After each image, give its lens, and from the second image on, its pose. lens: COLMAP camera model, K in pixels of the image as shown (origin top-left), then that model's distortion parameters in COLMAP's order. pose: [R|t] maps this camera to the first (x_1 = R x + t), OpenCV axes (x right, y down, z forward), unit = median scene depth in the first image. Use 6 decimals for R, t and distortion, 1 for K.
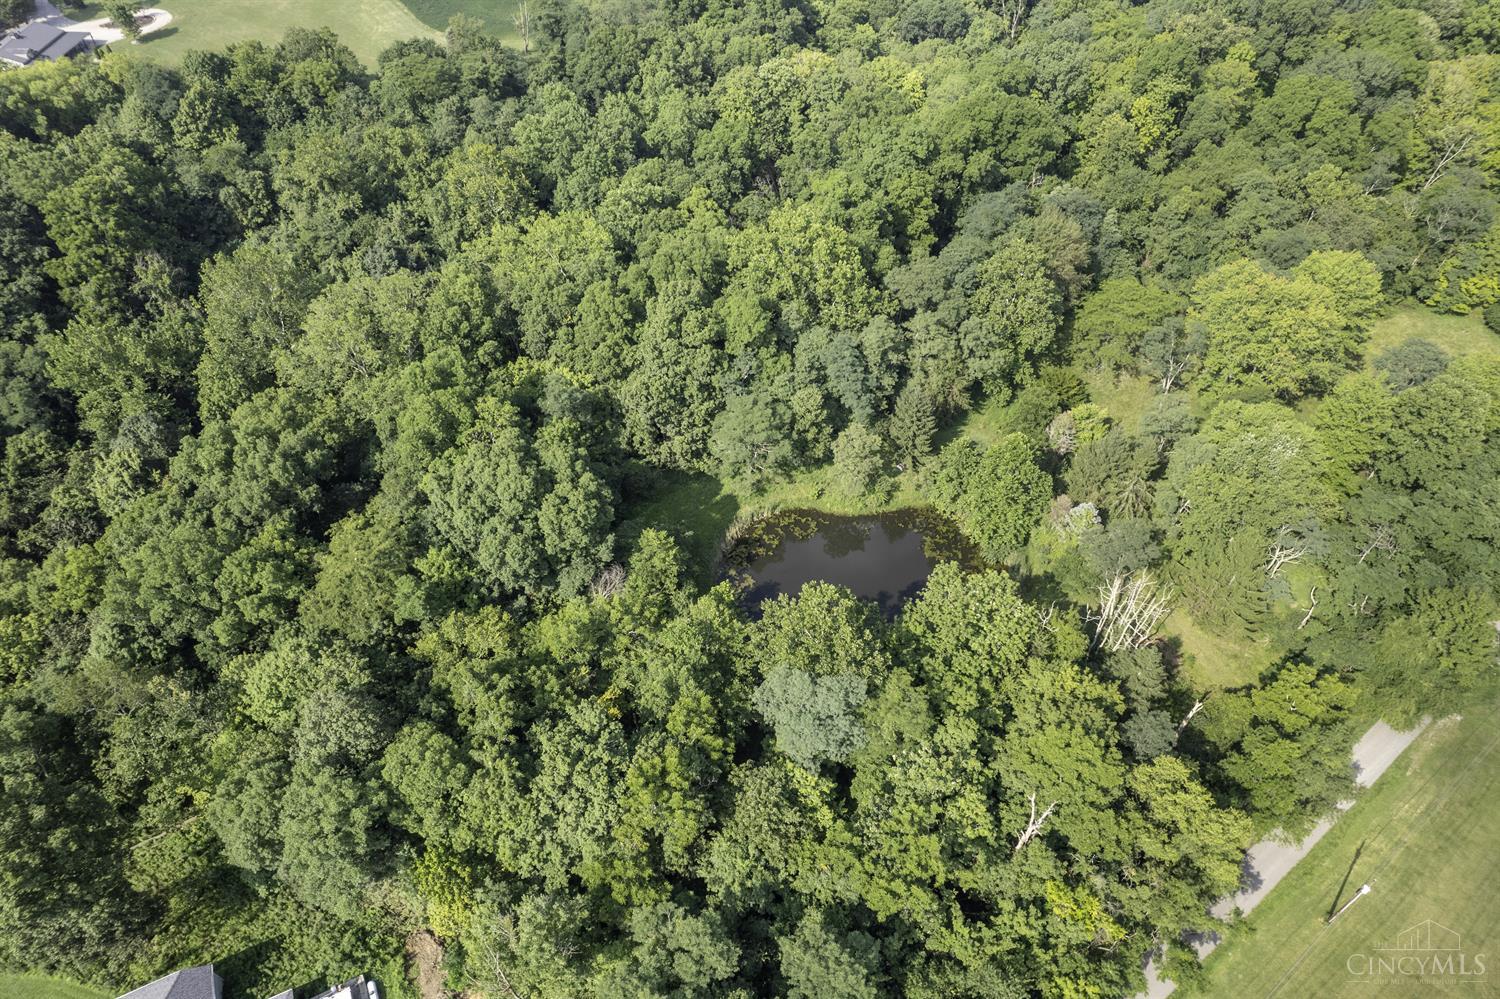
lens RADIAL K [[962.0, 0, 750.0], [0, 962.0, 499.5], [0, 0, 1]] dist [-0.080954, 0.079499]
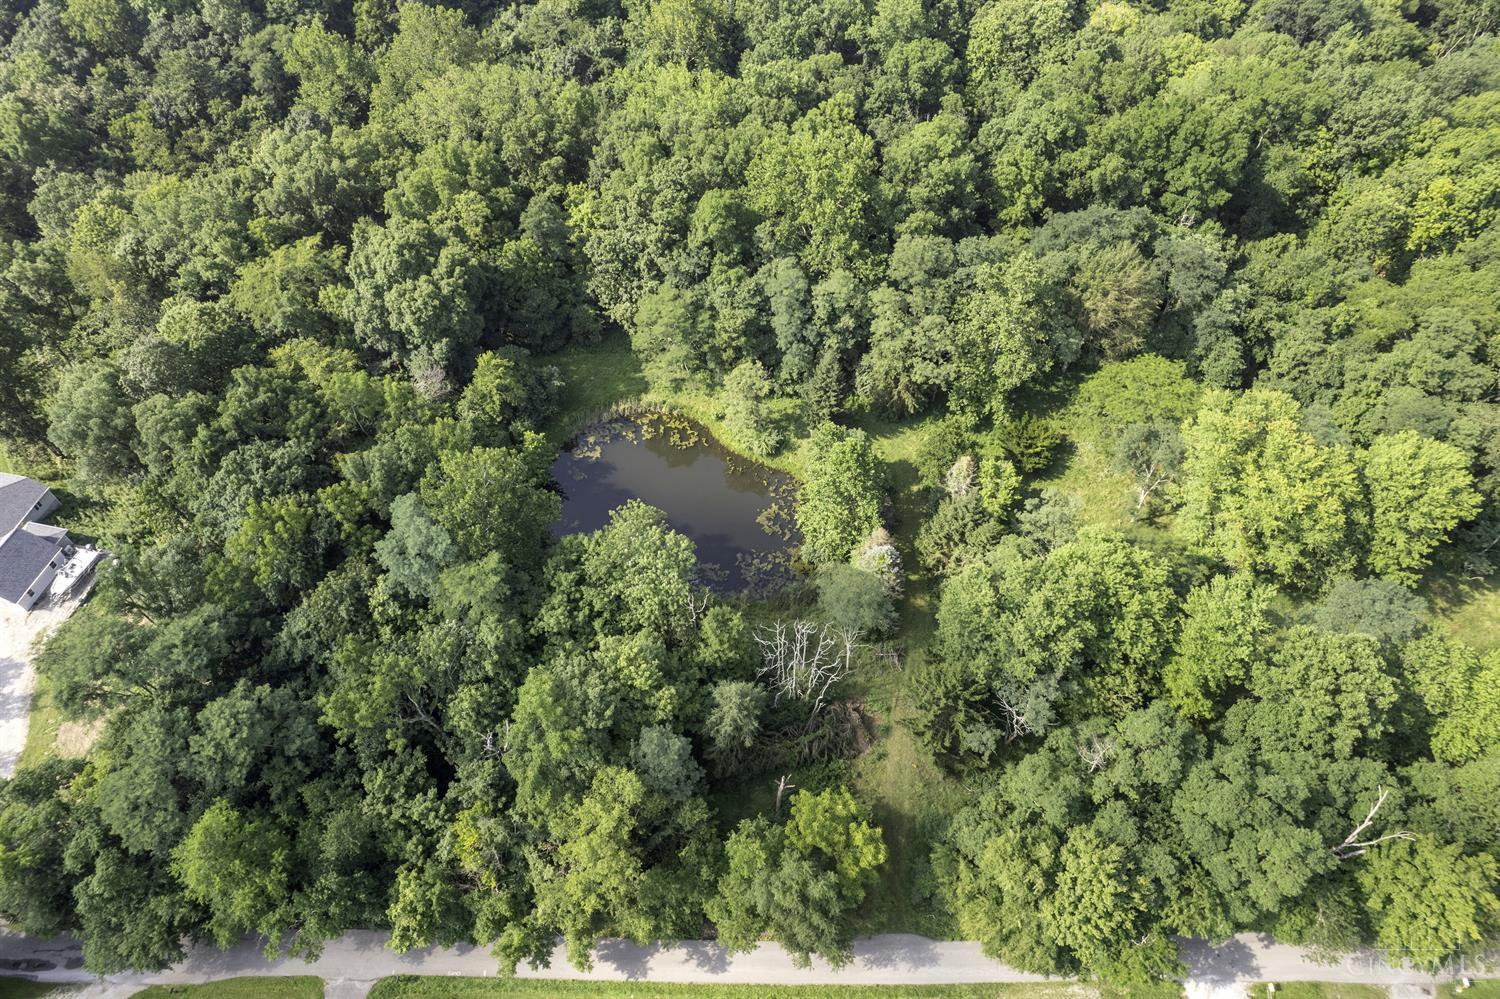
lens RADIAL K [[962.0, 0, 750.0], [0, 962.0, 499.5], [0, 0, 1]] dist [-0.080954, 0.079499]
pose [[0.798428, 0.480564, -0.362726, 0.493593], [-0.443541, 0.876866, 0.185413, -0.127098], [0.407165, 0.012845, 0.913264, 0.119237]]
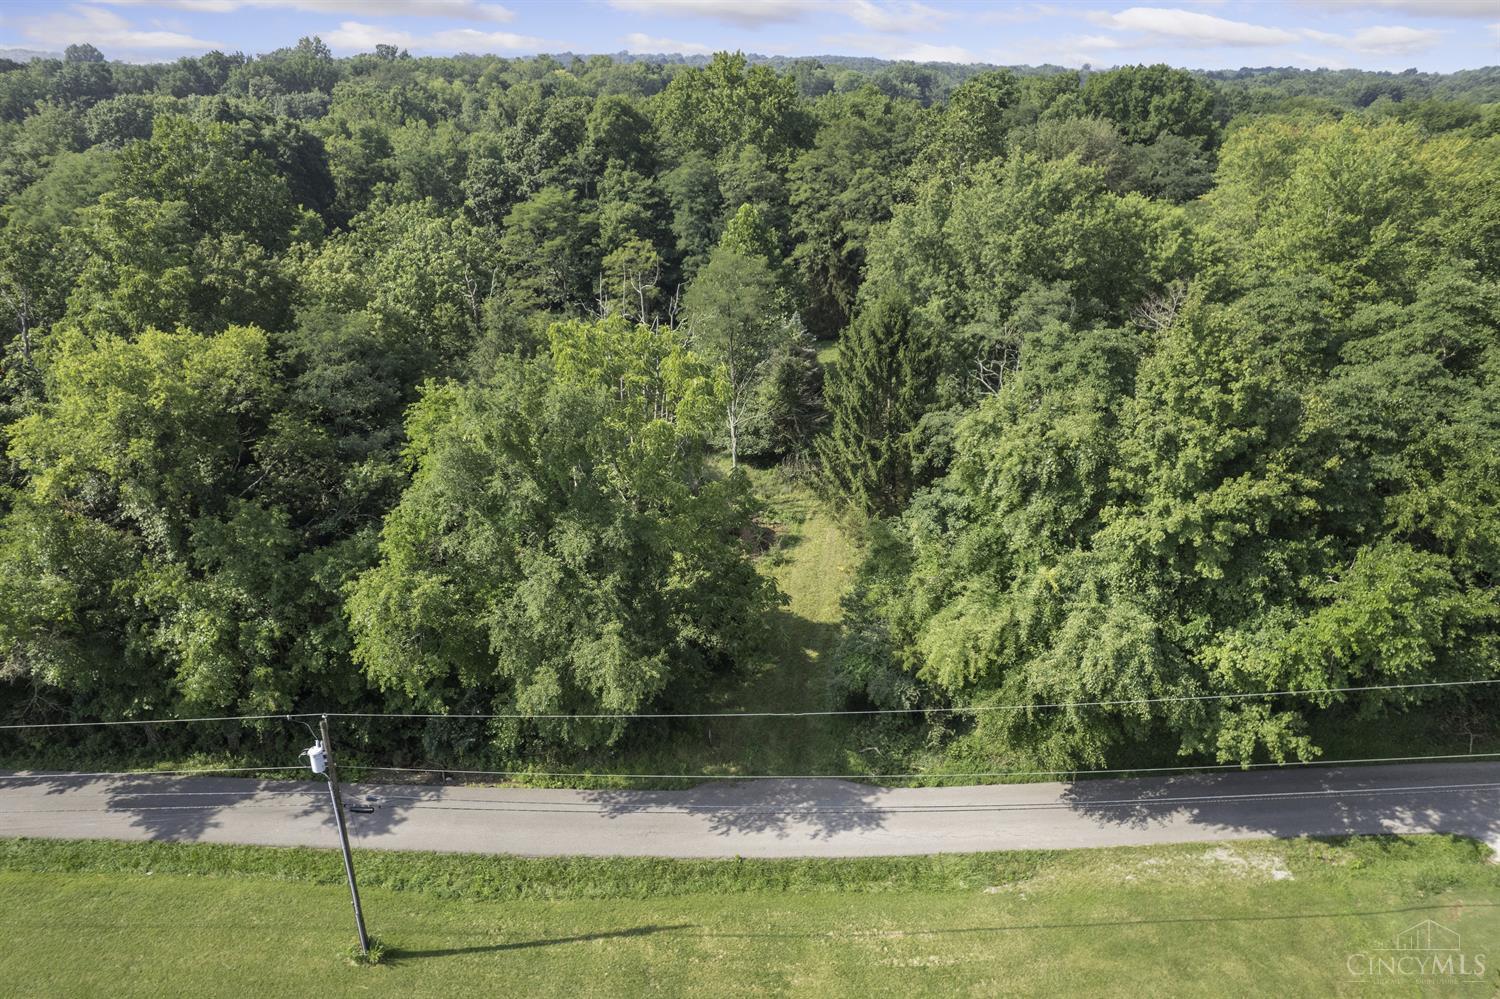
lens RADIAL K [[962.0, 0, 750.0], [0, 962.0, 499.5], [0, 0, 1]] dist [-0.080954, 0.079499]
pose [[0.791394, 0.262042, -0.552294, 0.616118], [-0.453487, 0.857509, -0.242957, 0.232783], [0.409932, 0.442733, 0.797460, 0.500775]]
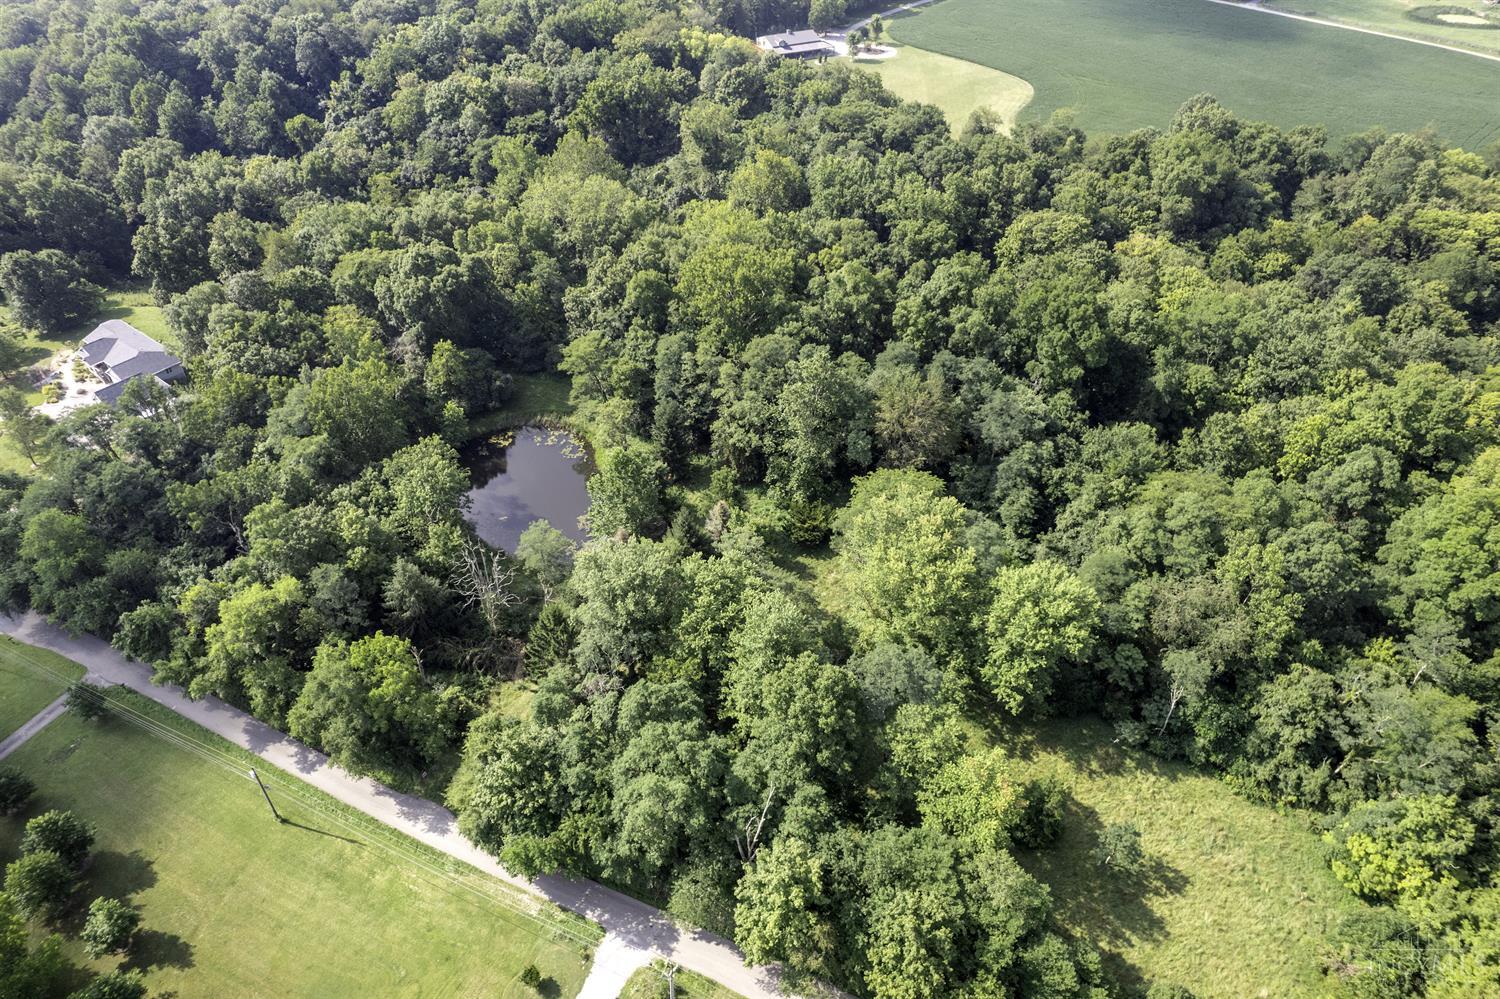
lens RADIAL K [[962.0, 0, 750.0], [0, 962.0, 499.5], [0, 0, 1]] dist [-0.080954, 0.079499]
pose [[0.462533, 0.571400, -0.677912, 1.010414], [-0.647455, 0.740048, 0.182021, -0.290225], [0.605694, 0.354727, 0.712252, 0.280529]]
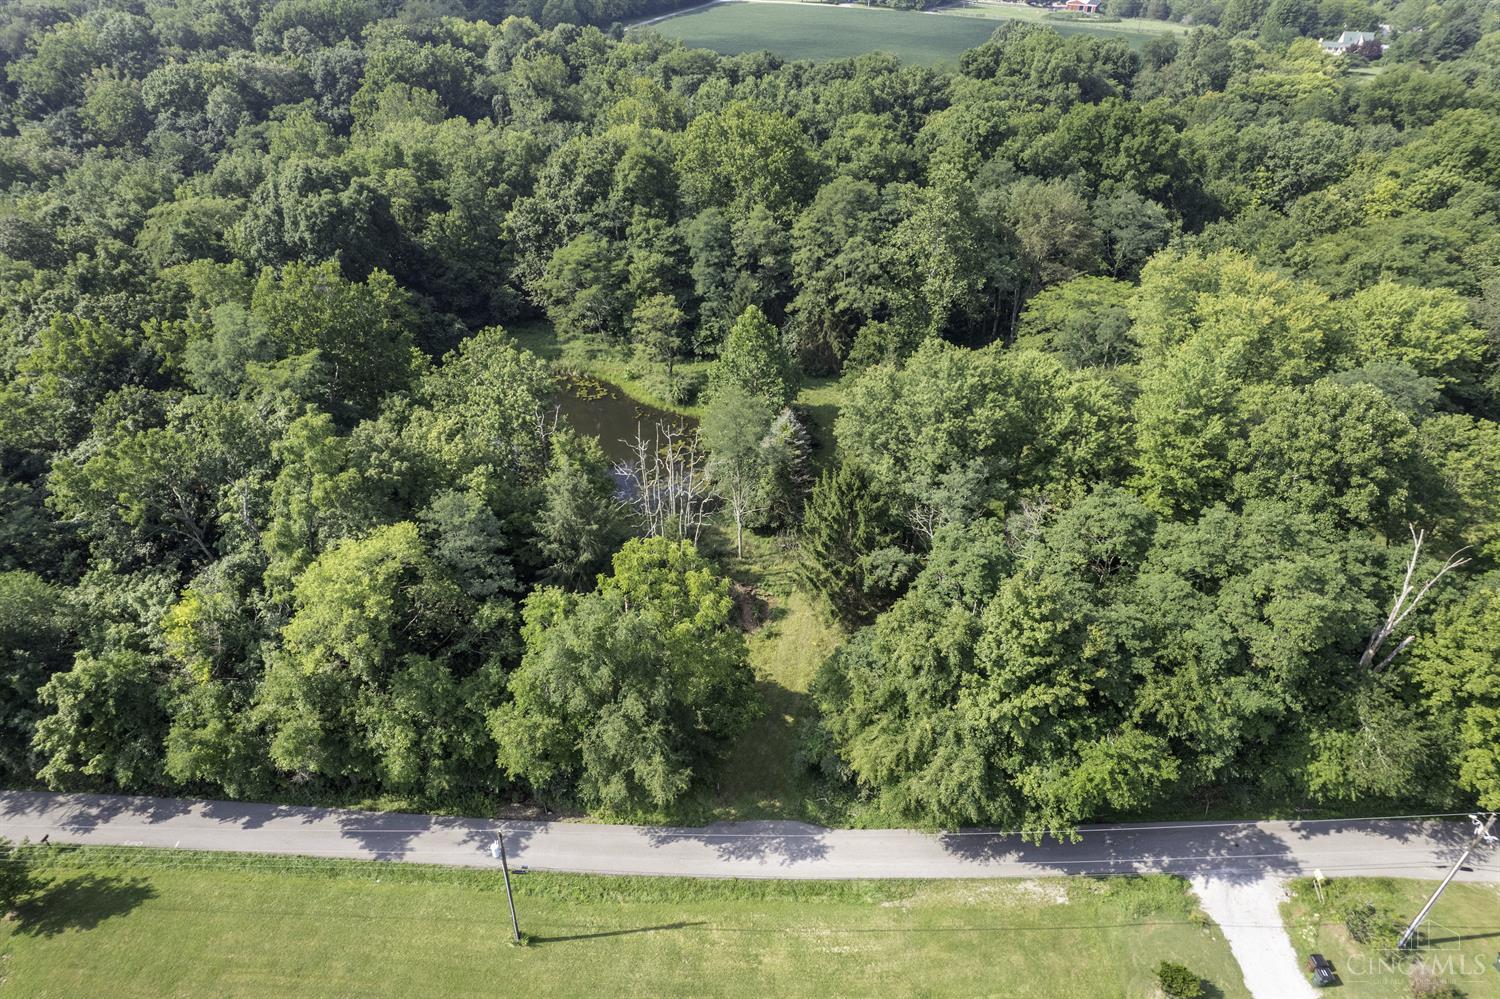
lens RADIAL K [[962.0, 0, 750.0], [0, 962.0, 499.5], [0, 0, 1]] dist [-0.080954, 0.079499]
pose [[0.778698, 0.349060, -0.521332, 0.667020], [-0.465283, 0.878716, -0.106631, 0.142253], [0.420882, 0.325600, 0.846665, 0.326180]]
